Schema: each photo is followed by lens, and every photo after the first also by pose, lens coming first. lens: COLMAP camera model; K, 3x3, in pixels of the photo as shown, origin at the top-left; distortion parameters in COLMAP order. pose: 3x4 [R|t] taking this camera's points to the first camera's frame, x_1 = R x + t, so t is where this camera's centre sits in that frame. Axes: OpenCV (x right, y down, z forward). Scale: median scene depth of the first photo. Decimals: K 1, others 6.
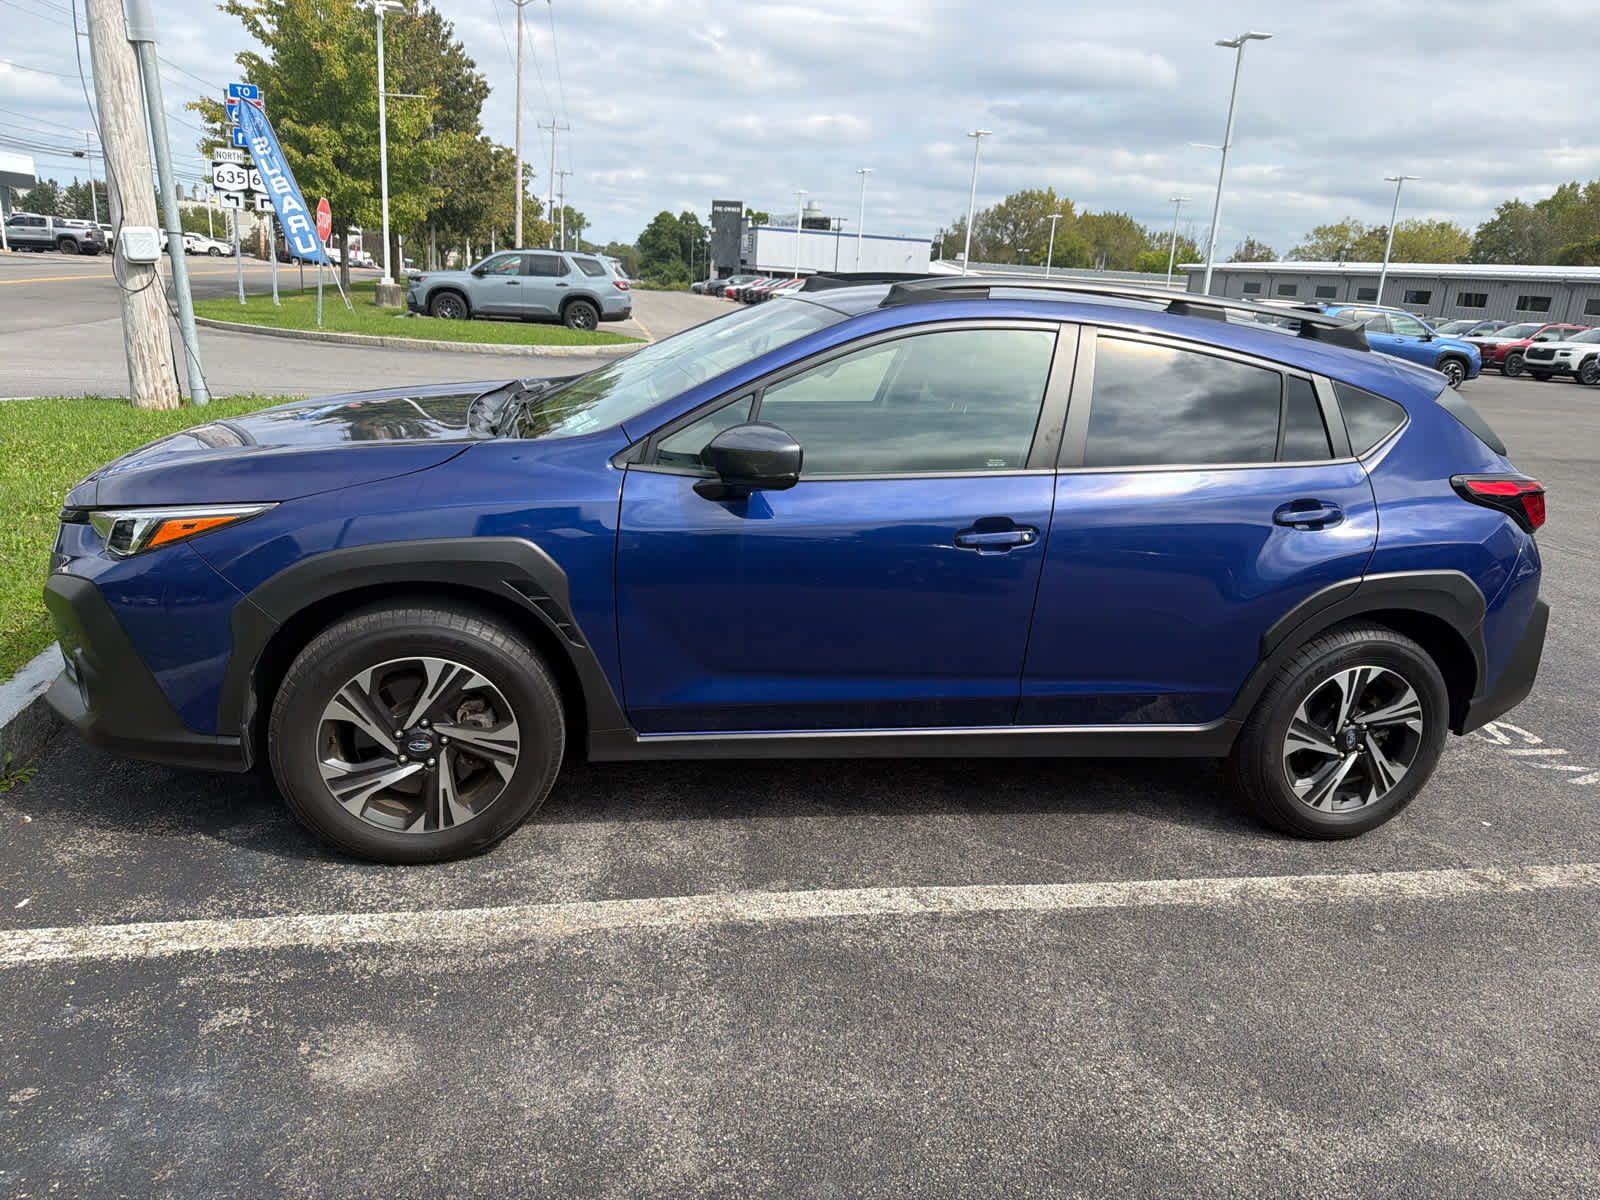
lens RADIAL K [[1210.8, 0, 812.6], [0, 1210.8, 591.0], [0, 0, 1]] dist [-0.000496, -0.011286]
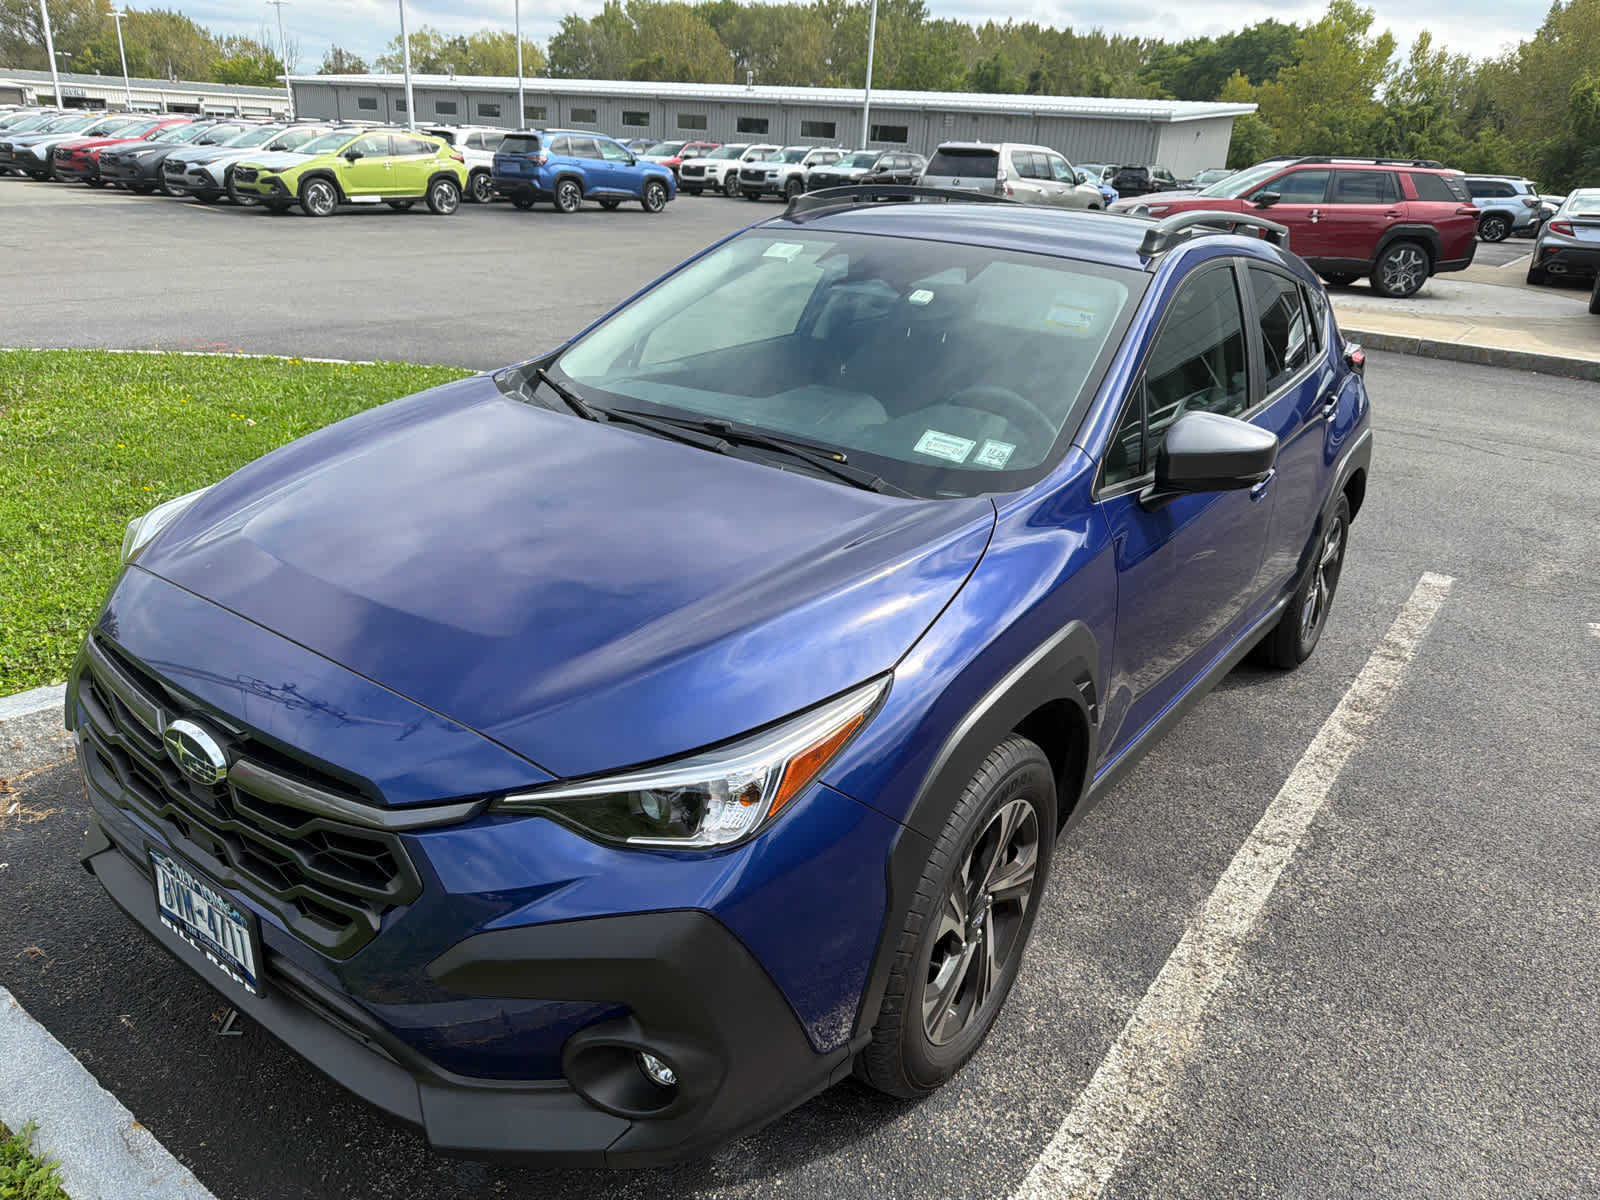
lens RADIAL K [[1187.7, 0, 812.5], [0, 1187.7, 603.8], [0, 0, 1]] dist [-0.004188, -0.004715]
pose [[0.724571, -0.270756, 0.633788, -0.143494], [0.163102, 0.960842, 0.224010, -0.043228], [-0.669622, -0.058939, 0.740359, 0.093493]]
